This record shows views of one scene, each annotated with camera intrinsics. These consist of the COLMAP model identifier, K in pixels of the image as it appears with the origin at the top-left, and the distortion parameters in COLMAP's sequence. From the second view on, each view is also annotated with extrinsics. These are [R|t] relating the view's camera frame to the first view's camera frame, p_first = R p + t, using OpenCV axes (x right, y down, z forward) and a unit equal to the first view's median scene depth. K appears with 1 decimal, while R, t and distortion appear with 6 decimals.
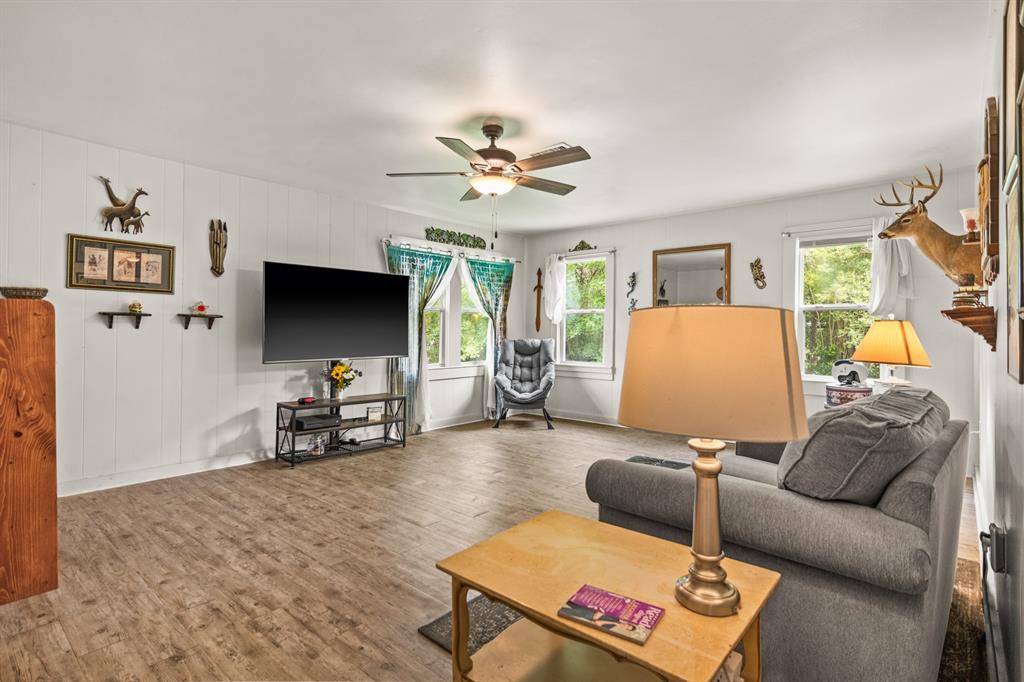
lens RADIAL K [[509.5, 0, 513.1], [0, 509.5, 334.4], [0, 0, 1]] dist [0.003687, -0.000232]
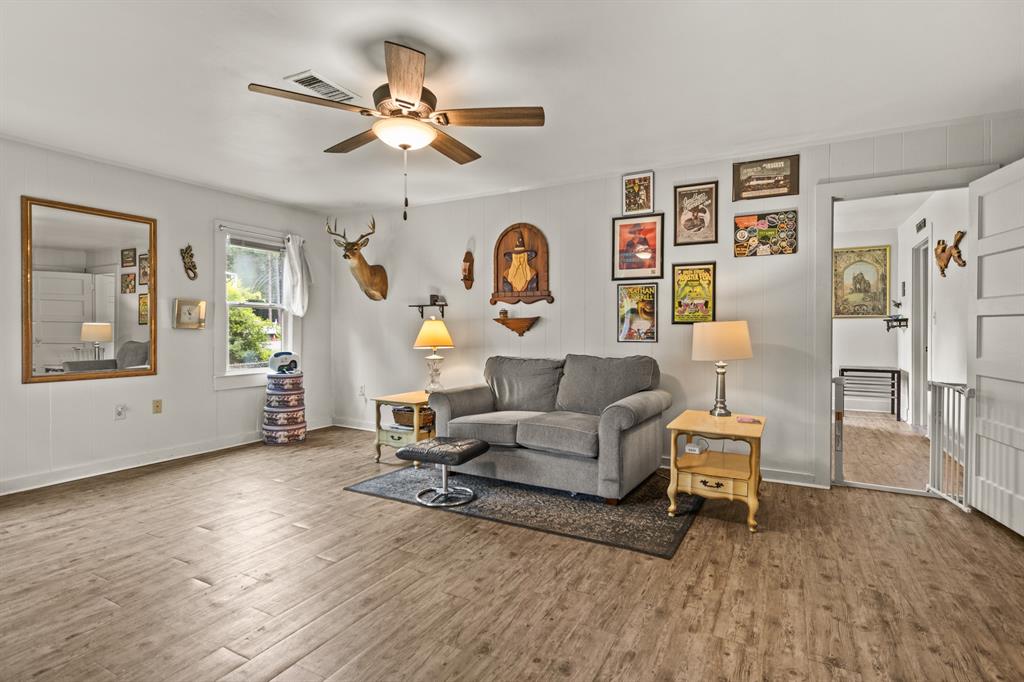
lens RADIAL K [[509.5, 0, 513.3], [0, 509.5, 336.1], [0, 0, 1]] dist [0.003687, -0.000232]
pose [[-0.222722, -0.016304, 0.974746, -1.268990], [0.001911, 0.999851, 0.017160, -0.010669], [-0.974880, 0.005685, -0.222657, 1.568957]]
